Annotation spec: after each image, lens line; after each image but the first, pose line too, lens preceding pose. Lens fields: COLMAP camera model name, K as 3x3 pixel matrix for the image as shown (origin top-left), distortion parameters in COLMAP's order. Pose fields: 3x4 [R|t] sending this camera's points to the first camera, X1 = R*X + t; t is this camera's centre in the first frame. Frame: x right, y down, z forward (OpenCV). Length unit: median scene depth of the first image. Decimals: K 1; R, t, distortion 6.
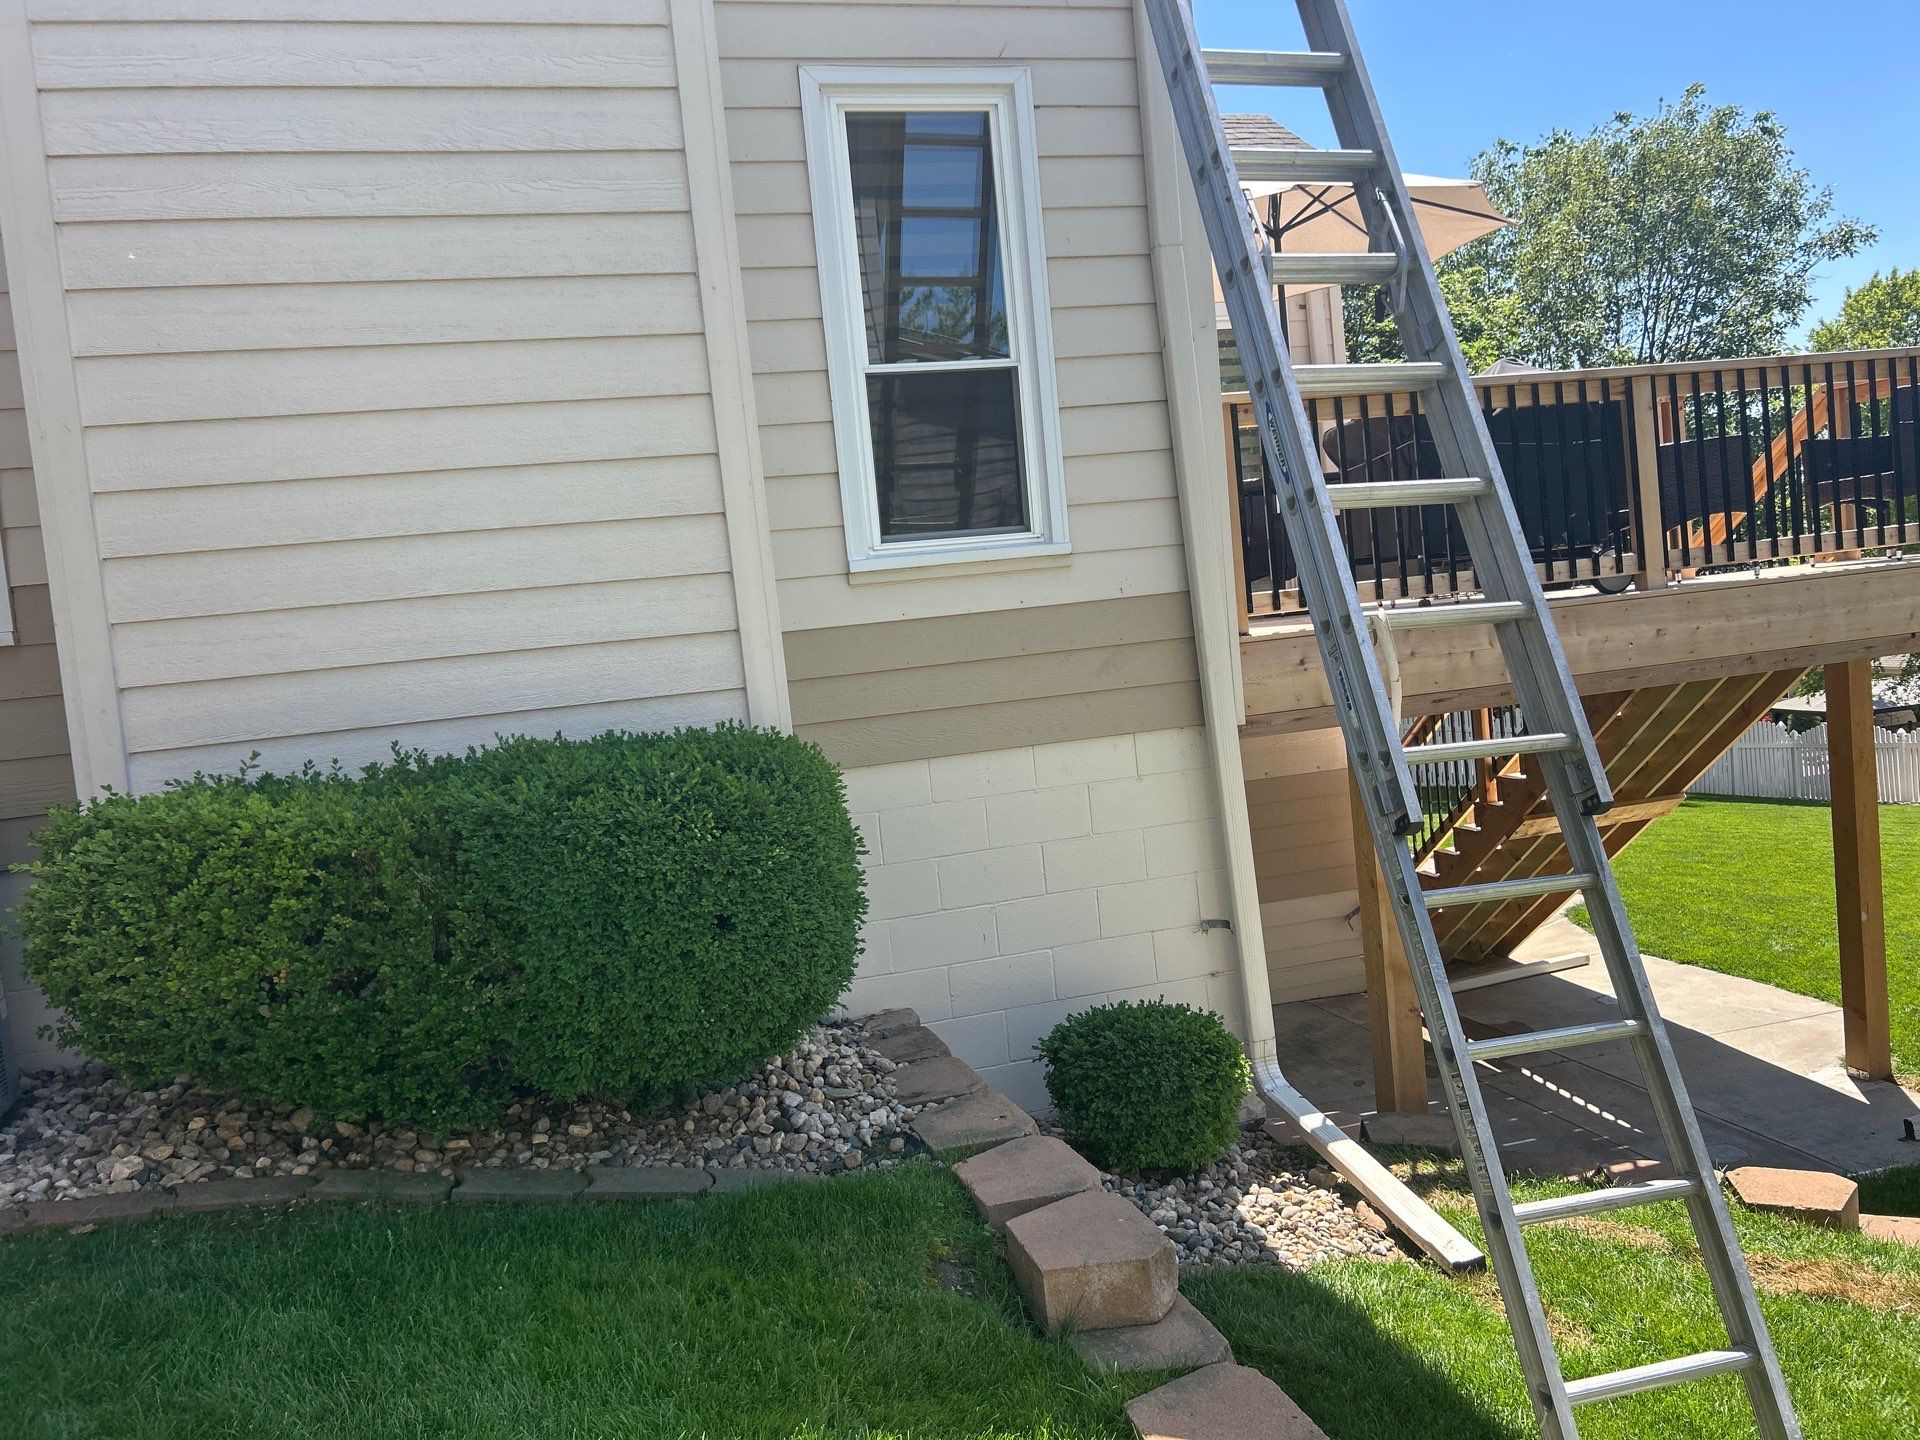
lens RADIAL K [[1460.5, 0, 960.0], [0, 1460.5, 720.0], [0, 0, 1]] dist [0.030626, -0.035389]
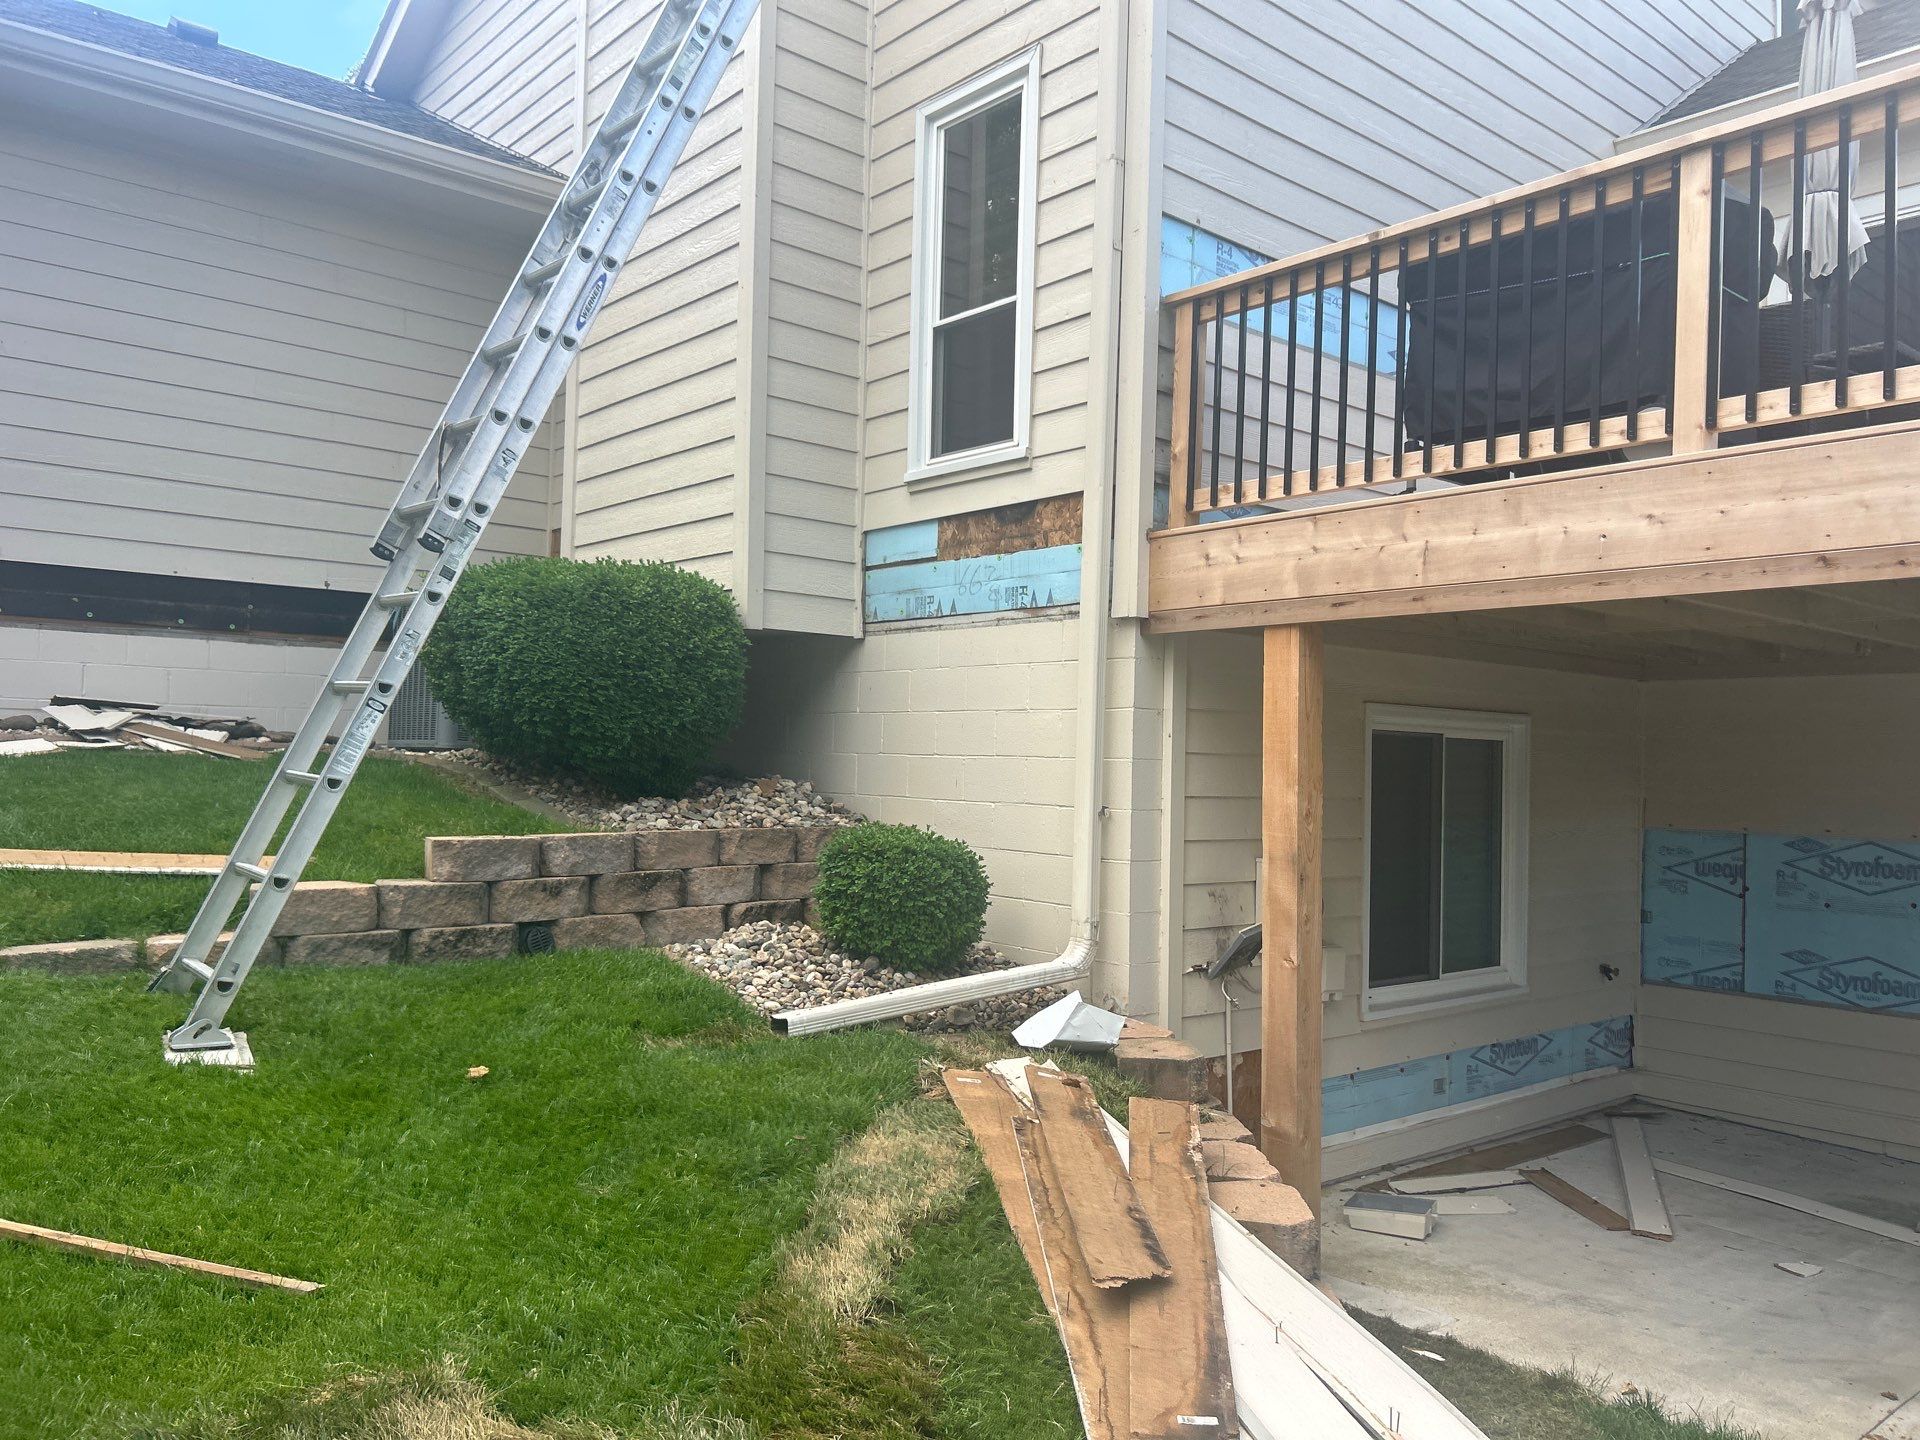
lens RADIAL K [[1460.5, 0, 960.0], [0, 1460.5, 720.0], [0, 0, 1]] dist [0.030626, -0.035389]
pose [[0.434133, 0.084277, -0.896898, 1.113295], [-0.132293, 0.990784, 0.029065, 0.067310], [0.891082, 0.106035, 0.441281, 0.465535]]
